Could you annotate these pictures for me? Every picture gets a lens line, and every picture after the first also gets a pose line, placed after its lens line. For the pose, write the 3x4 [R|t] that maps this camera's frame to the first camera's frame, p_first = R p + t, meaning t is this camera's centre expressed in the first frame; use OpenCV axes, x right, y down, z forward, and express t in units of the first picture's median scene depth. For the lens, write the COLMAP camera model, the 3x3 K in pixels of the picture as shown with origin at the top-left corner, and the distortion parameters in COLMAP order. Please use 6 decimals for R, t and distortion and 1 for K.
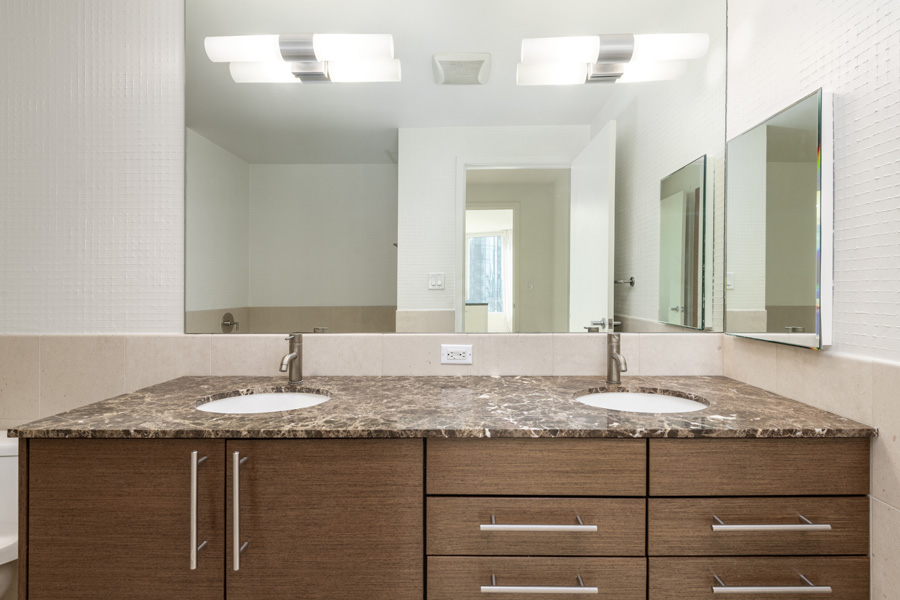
lens RADIAL K [[434.1, 0, 455.9], [0, 434.1, 297.1], [0, 0, 1]] dist [-0.000663, -0.000299]
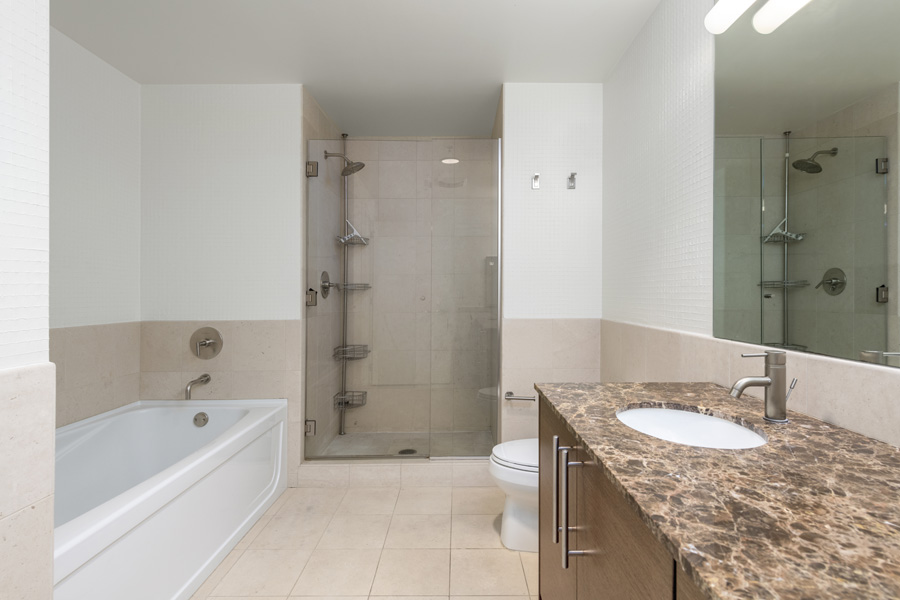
lens RADIAL K [[434.1, 0, 455.9], [0, 434.1, 297.1], [0, 0, 1]] dist [-0.000663, -0.000299]
pose [[0.011050, 0.004840, -0.999927, 0.464401], [-0.001939, 0.999987, 0.004819, -0.006071], [0.999937, 0.001886, 0.011059, 0.678133]]
